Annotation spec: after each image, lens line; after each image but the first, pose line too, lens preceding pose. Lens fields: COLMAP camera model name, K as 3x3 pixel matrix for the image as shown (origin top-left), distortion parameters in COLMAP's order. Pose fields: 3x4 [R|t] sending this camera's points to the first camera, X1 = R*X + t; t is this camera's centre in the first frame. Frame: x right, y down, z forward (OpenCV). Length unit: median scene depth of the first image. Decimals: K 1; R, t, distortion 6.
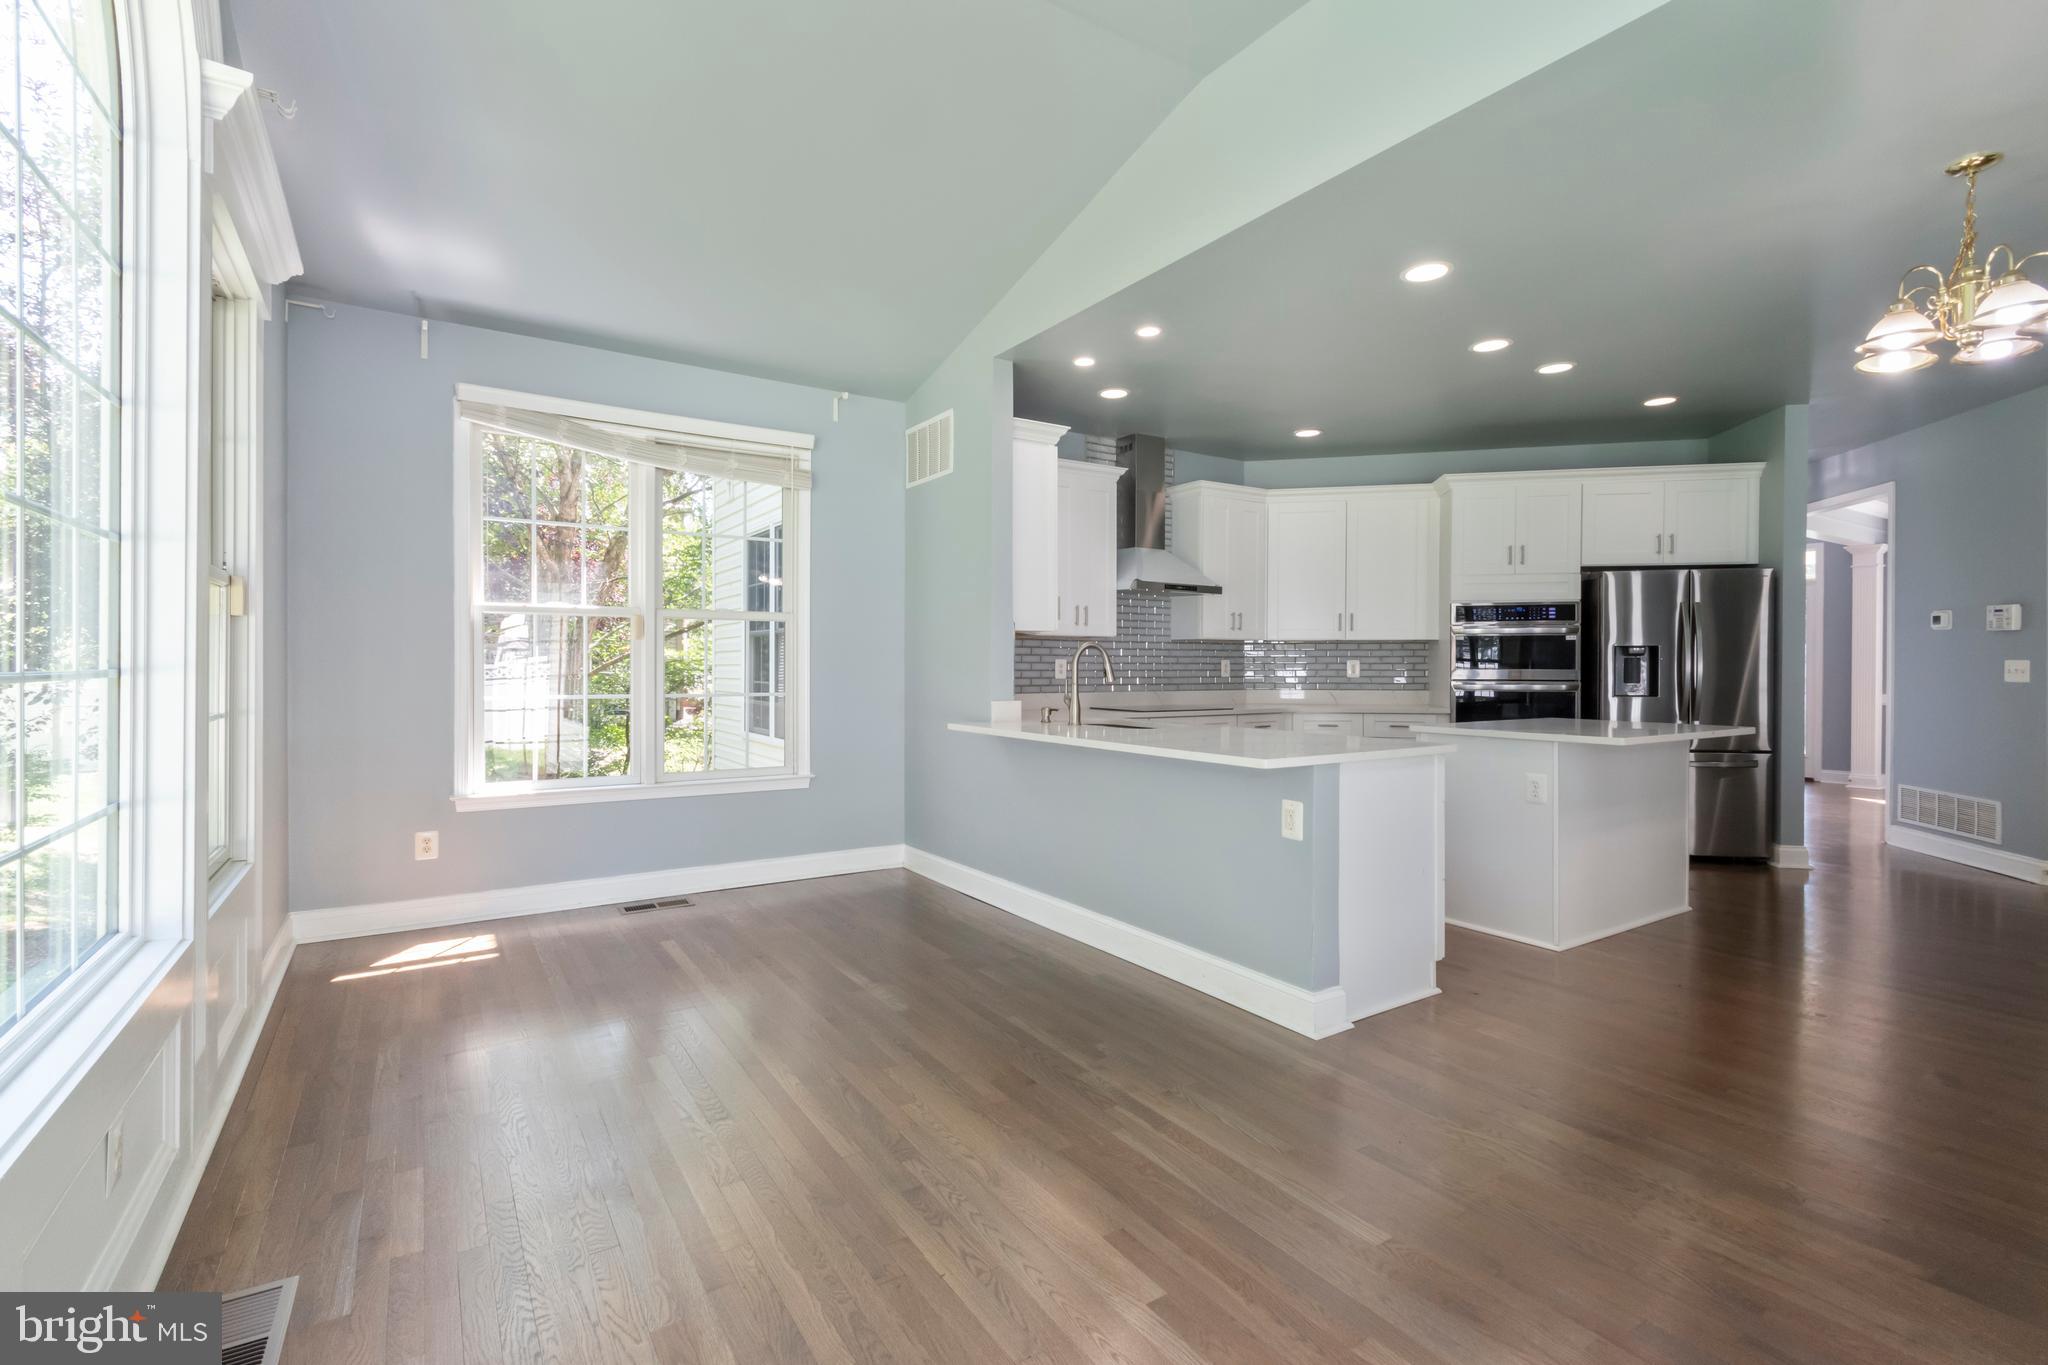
lens RADIAL K [[910.3, 0, 1002.6], [0, 910.3, 659.5], [0, 0, 1]] dist [-0.002429, -0.000355]
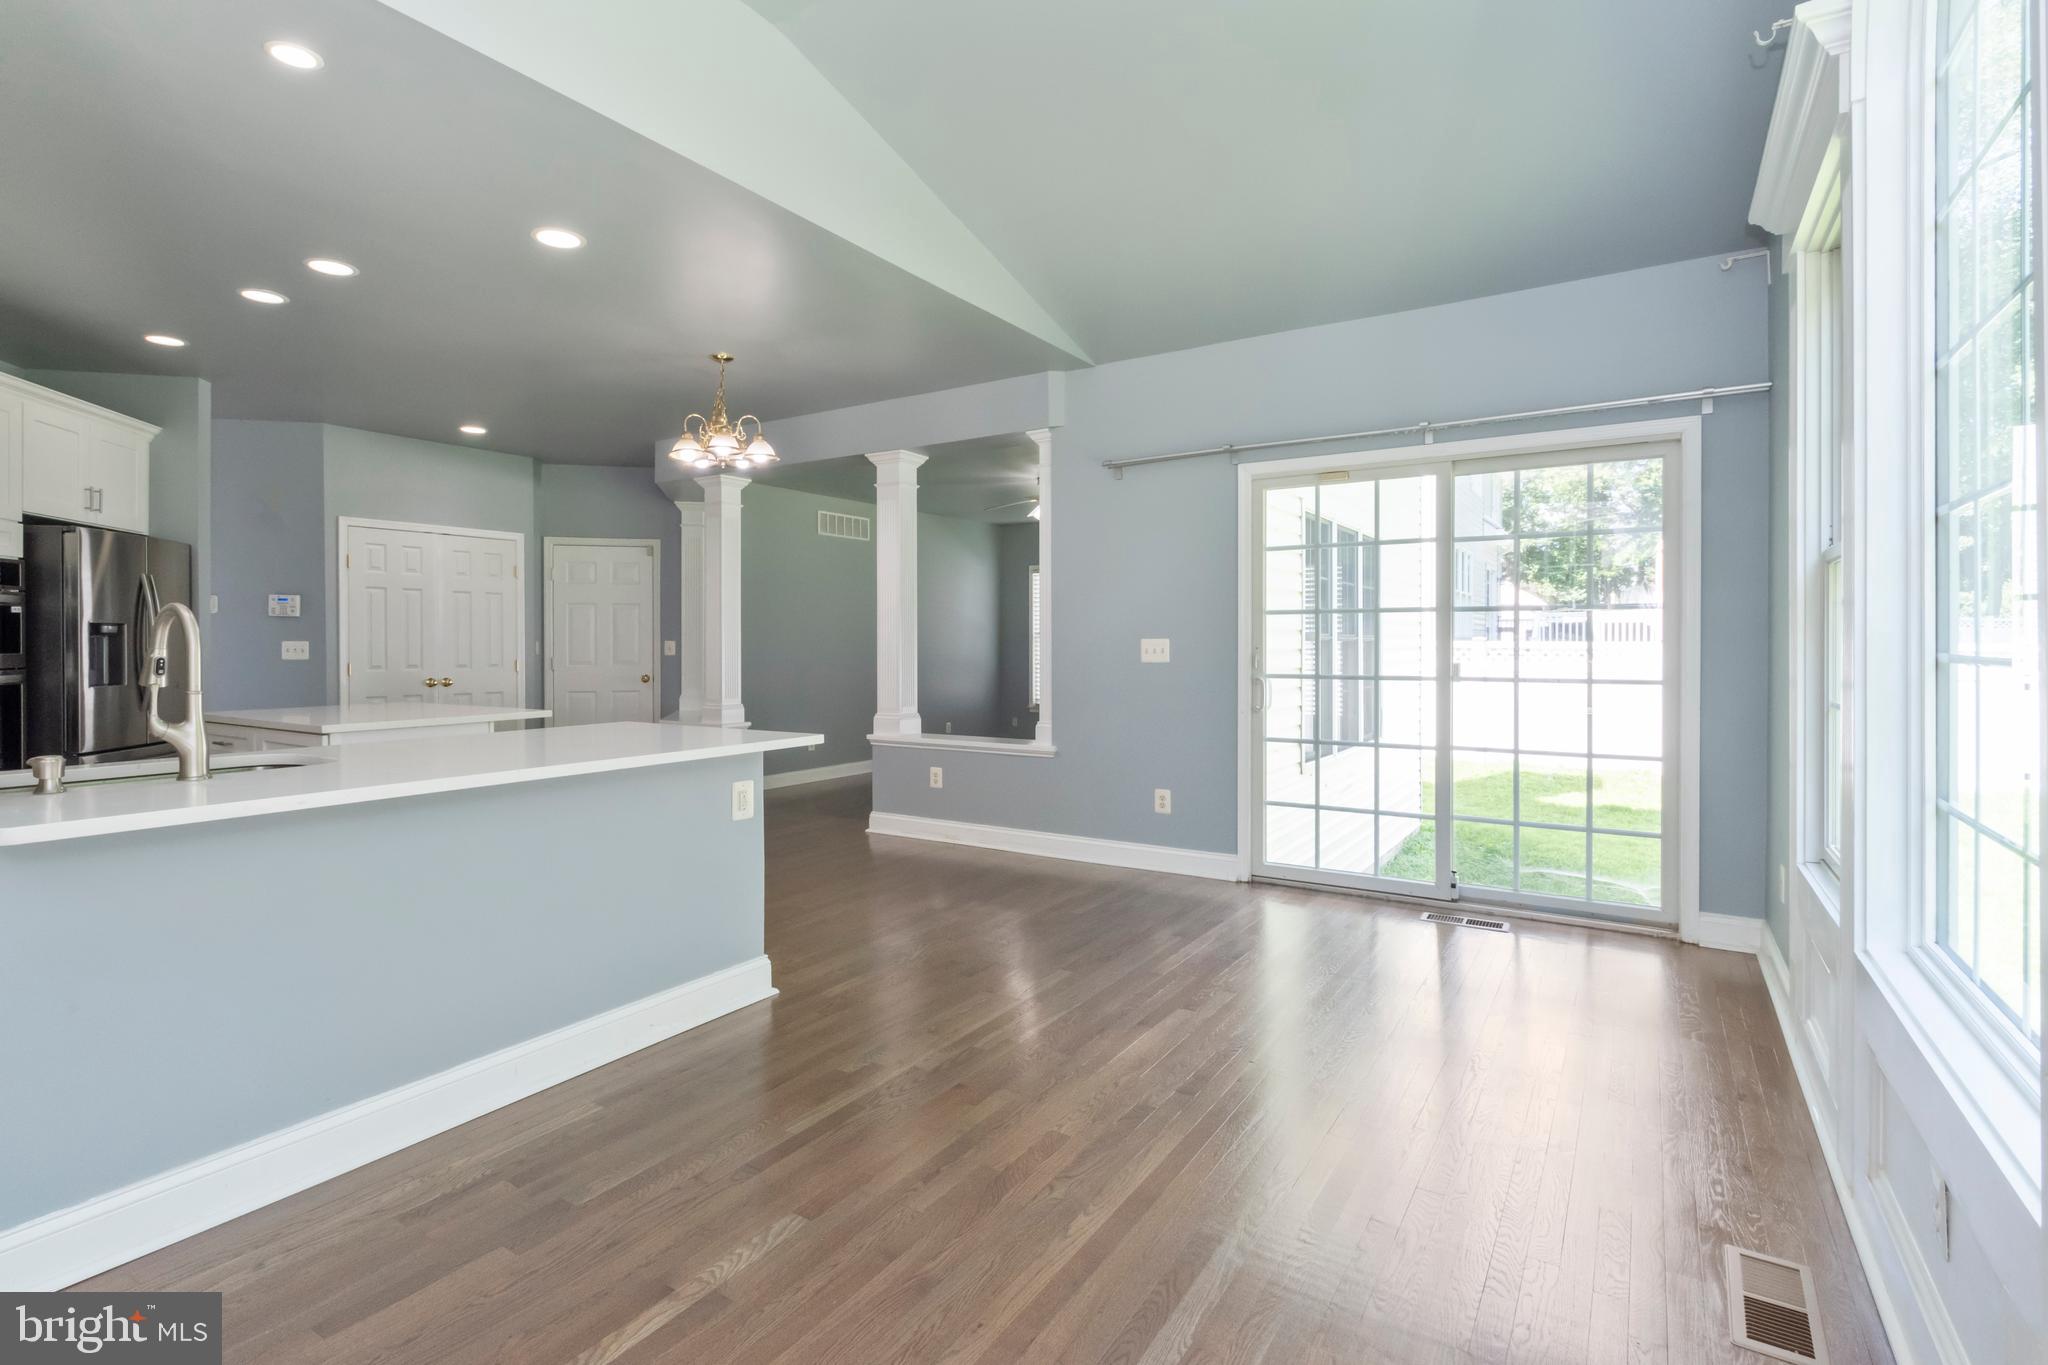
lens RADIAL K [[992.2, 0, 974.6], [0, 992.2, 645.4], [0, 0, 1]] dist [0.003071, 0.000288]
pose [[-0.401133, -0.003712, 0.916012, -0.713051], [-0.003602, 0.999990, 0.002475, 0.000048], [-0.916013, -0.002306, -0.401142, 1.081357]]
